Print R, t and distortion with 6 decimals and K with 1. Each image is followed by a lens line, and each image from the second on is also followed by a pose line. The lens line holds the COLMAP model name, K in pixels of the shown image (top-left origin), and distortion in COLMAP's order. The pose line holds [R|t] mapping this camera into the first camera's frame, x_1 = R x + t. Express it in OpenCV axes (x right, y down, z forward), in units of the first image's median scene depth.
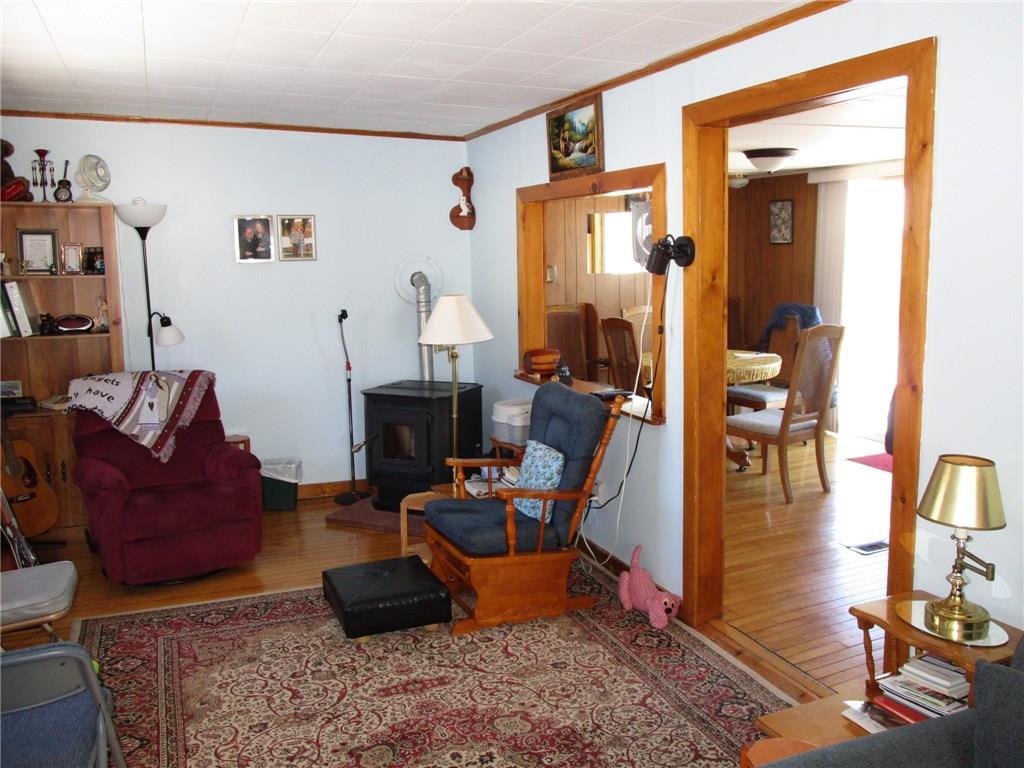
lens RADIAL K [[843.7, 0, 518.2], [0, 843.7, 385.6], [0, 0, 1]] dist [-0.029636, 0.008856]
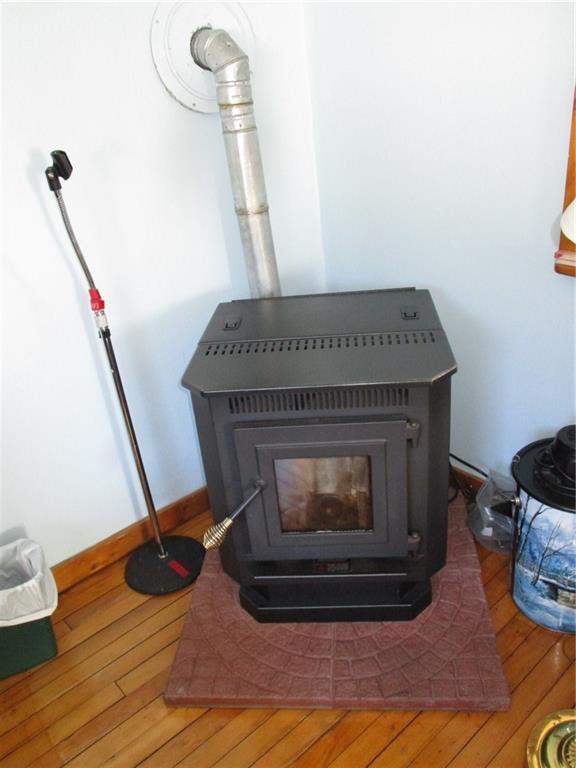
lens RADIAL K [[632.8, 0, 289.0], [0, 632.8, 381.8], [0, 0, 1]] dist [-0.029636, 0.008856]
pose [[0.956583, -0.199291, 0.212678, -0.180075], [0.123666, 0.938284, 0.323002, -0.068806], [-0.263924, -0.282677, 0.922192, 0.672130]]
